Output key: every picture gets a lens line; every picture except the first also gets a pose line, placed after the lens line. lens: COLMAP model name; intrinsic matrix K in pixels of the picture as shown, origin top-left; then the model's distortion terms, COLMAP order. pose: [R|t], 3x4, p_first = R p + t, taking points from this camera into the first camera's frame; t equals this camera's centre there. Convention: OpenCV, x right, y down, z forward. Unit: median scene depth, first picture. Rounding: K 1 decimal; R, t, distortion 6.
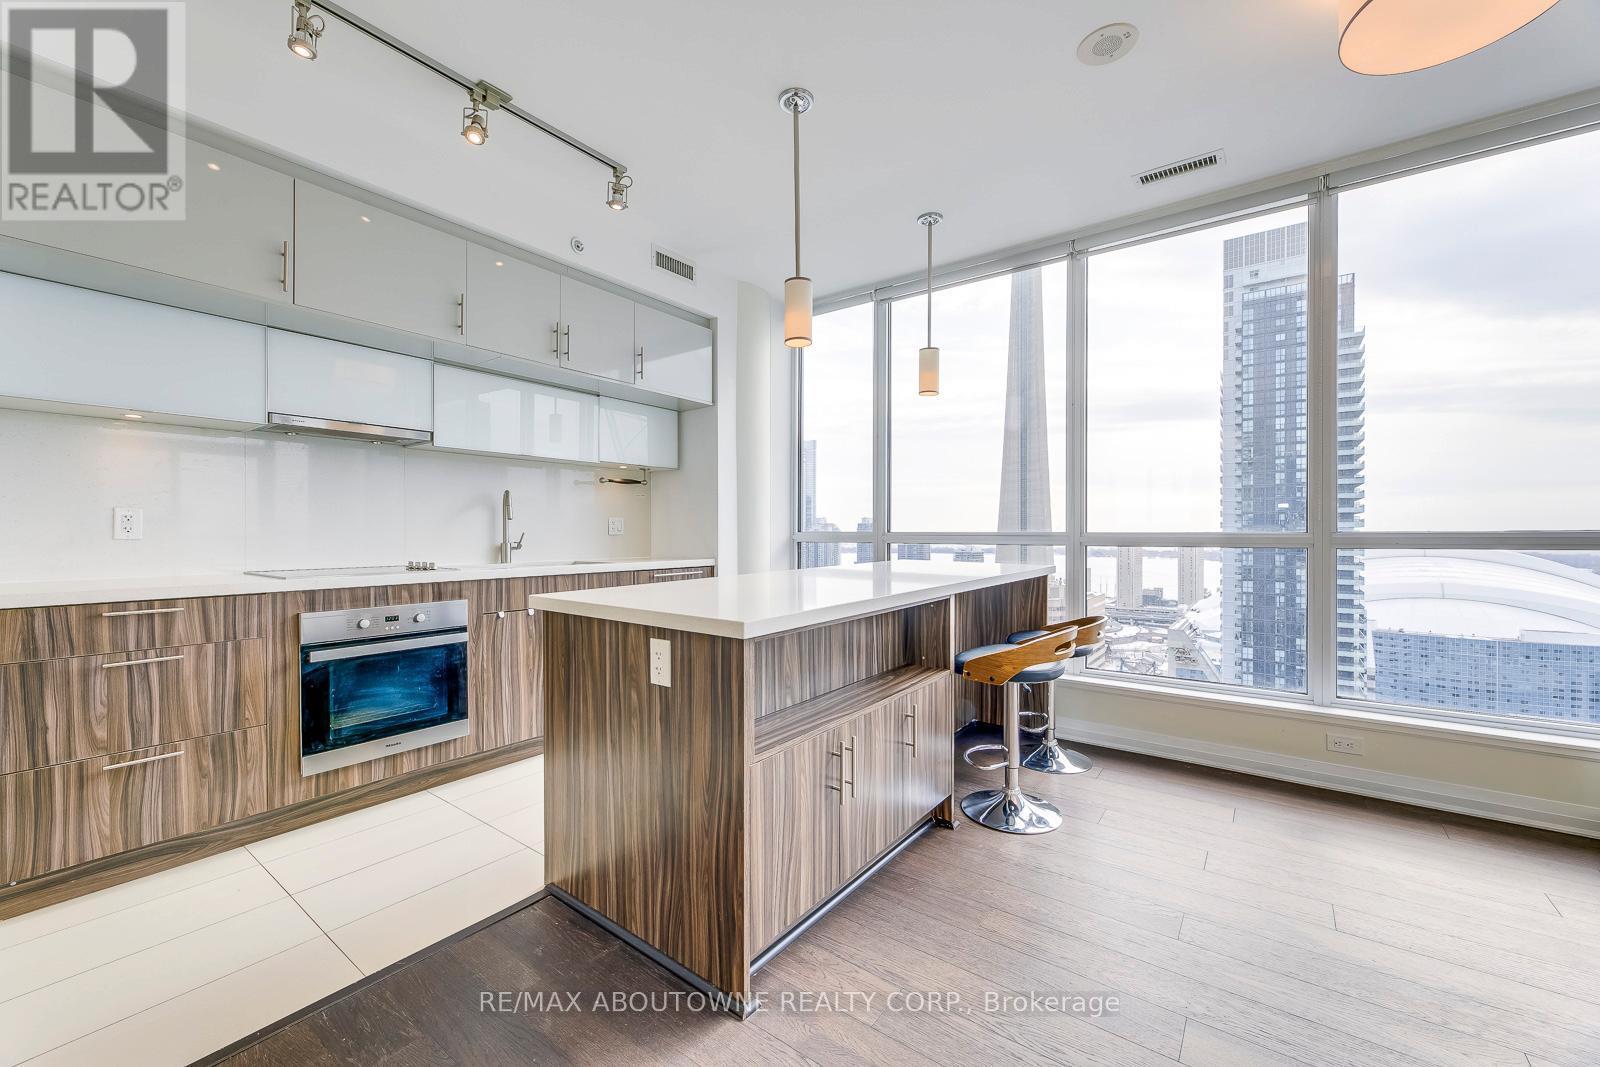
lens RADIAL K [[638.4, 0, 794.9], [0, 638.4, 533.4], [0, 0, 1]] dist [0.000466, 0.000378]
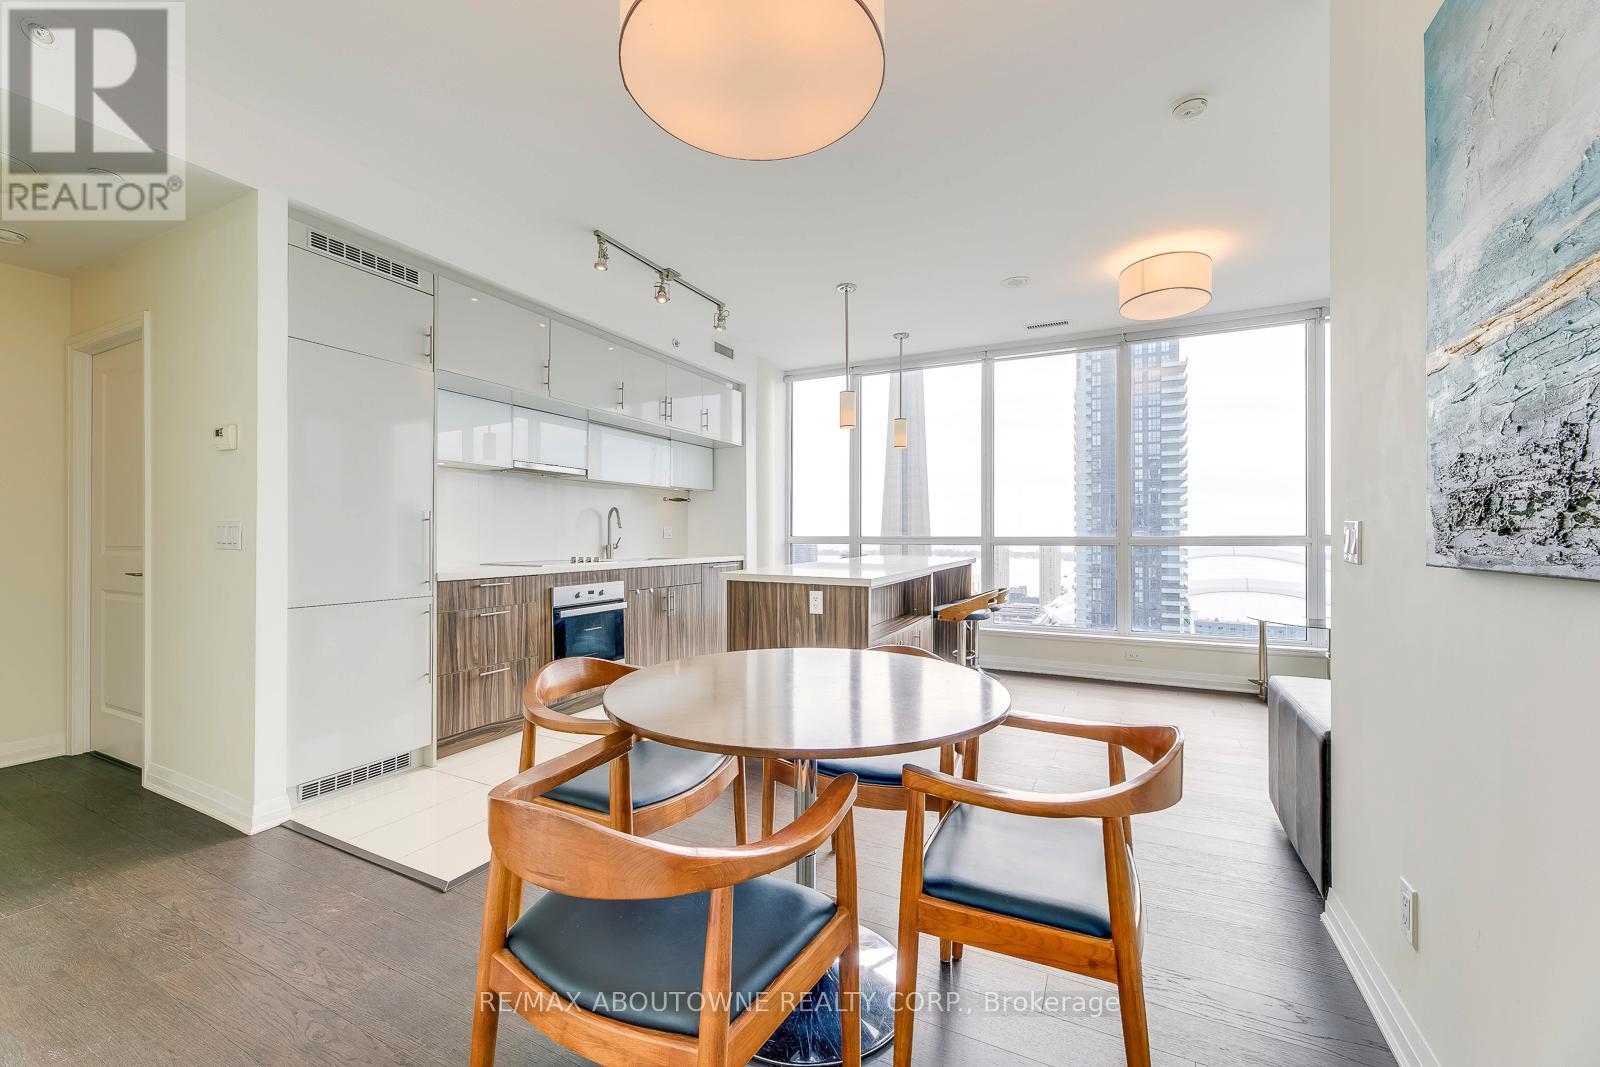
lens RADIAL K [[638.4, 0, 794.9], [0, 638.4, 533.4], [0, 0, 1]] dist [0.000466, 0.000378]
pose [[0.984748, -0.000018, 0.173984, -0.412958], [0.000804, 0.999990, -0.004446, -0.003827], [-0.173982, 0.004518, 0.984738, -0.638835]]
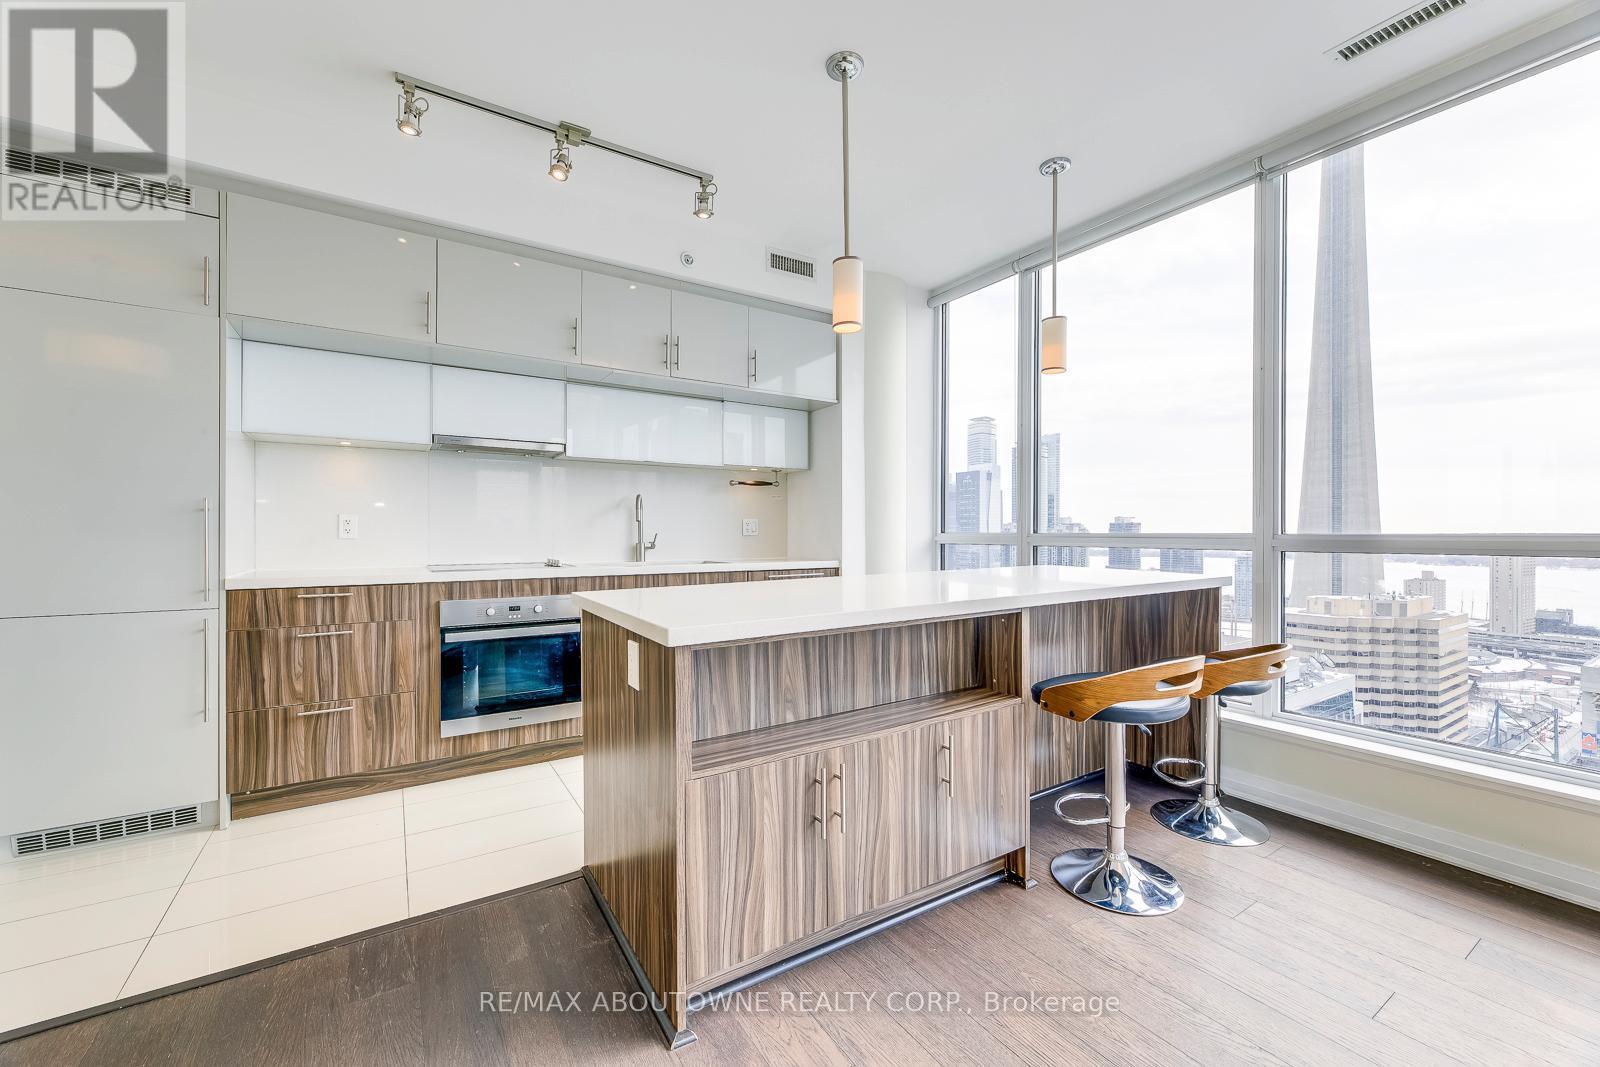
lens RADIAL K [[638.4, 0, 794.9], [0, 638.4, 533.4], [0, 0, 1]] dist [0.000466, 0.000378]
pose [[0.935626, 0.000881, -0.352991, 0.246572], [-0.001223, 0.999999, -0.000745, -0.001089], [0.352990, 0.001129, 0.935626, 0.104437]]
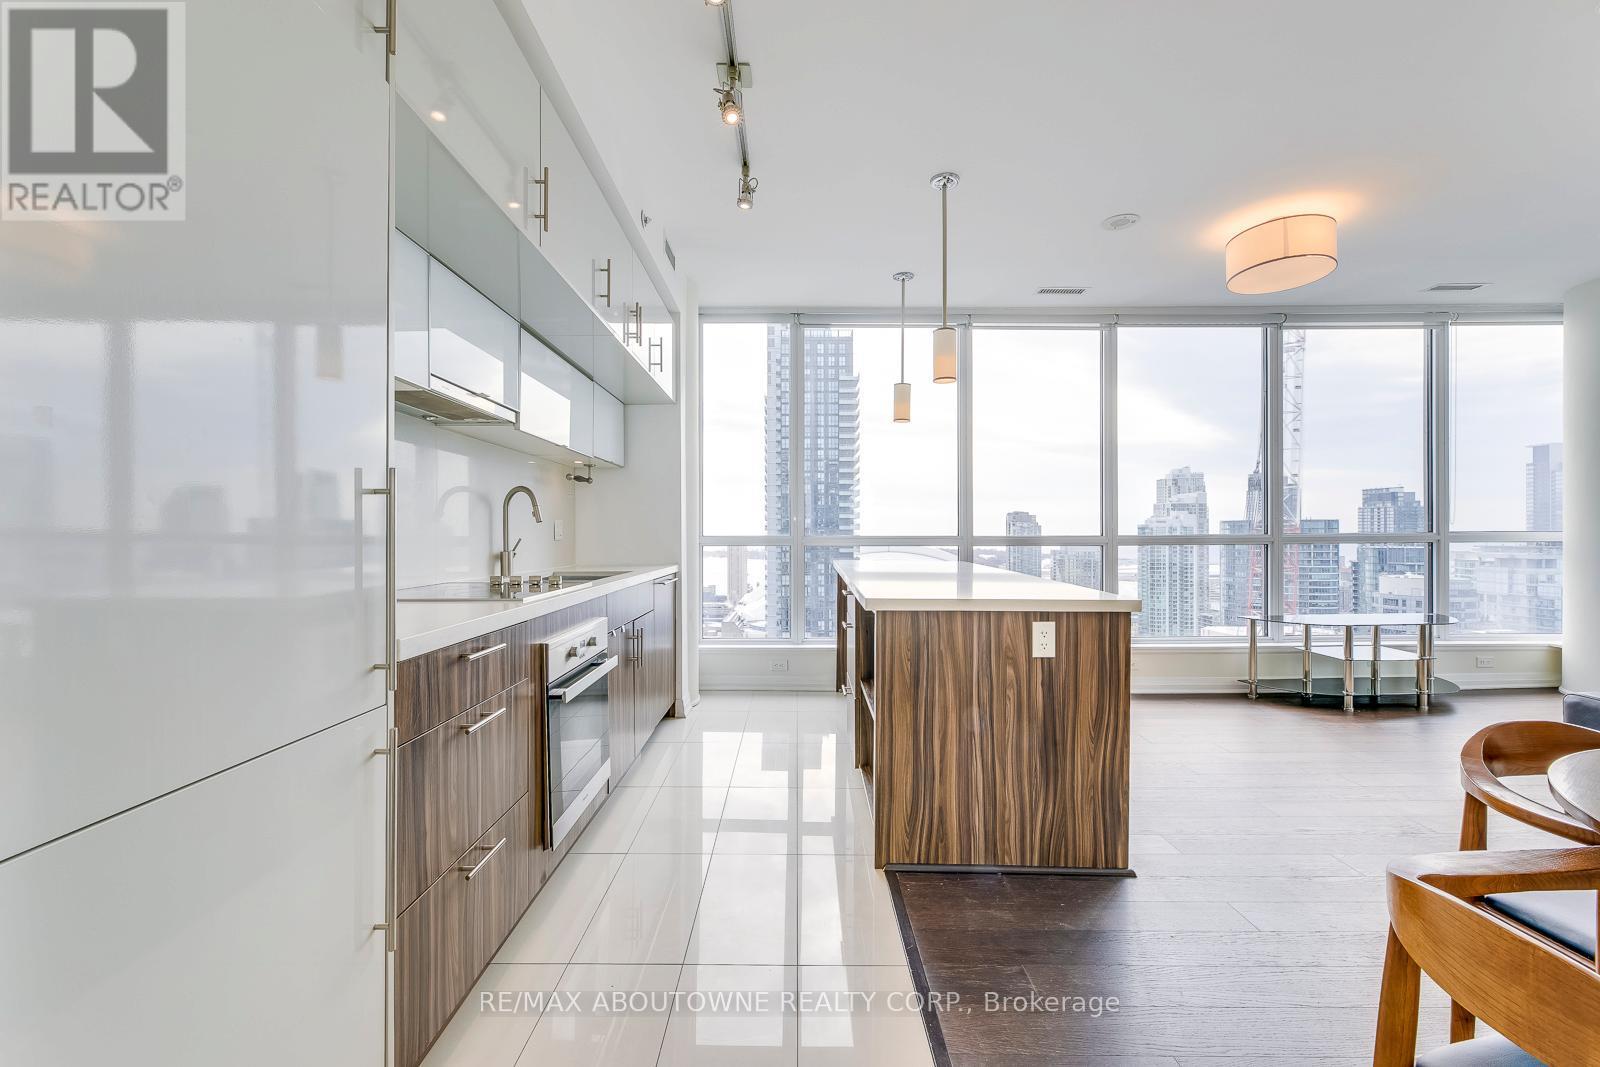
lens RADIAL K [[671.3, 0, 794.9], [0, 671.3, 532.5], [0, 0, 1]] dist [0.000358, -0.000205]
pose [[0.799367, 0.000262, 0.600843, -0.936564], [0.002285, 0.999991, -0.003476, -0.006193], [-0.600838, 0.004151, 0.799360, 0.145865]]
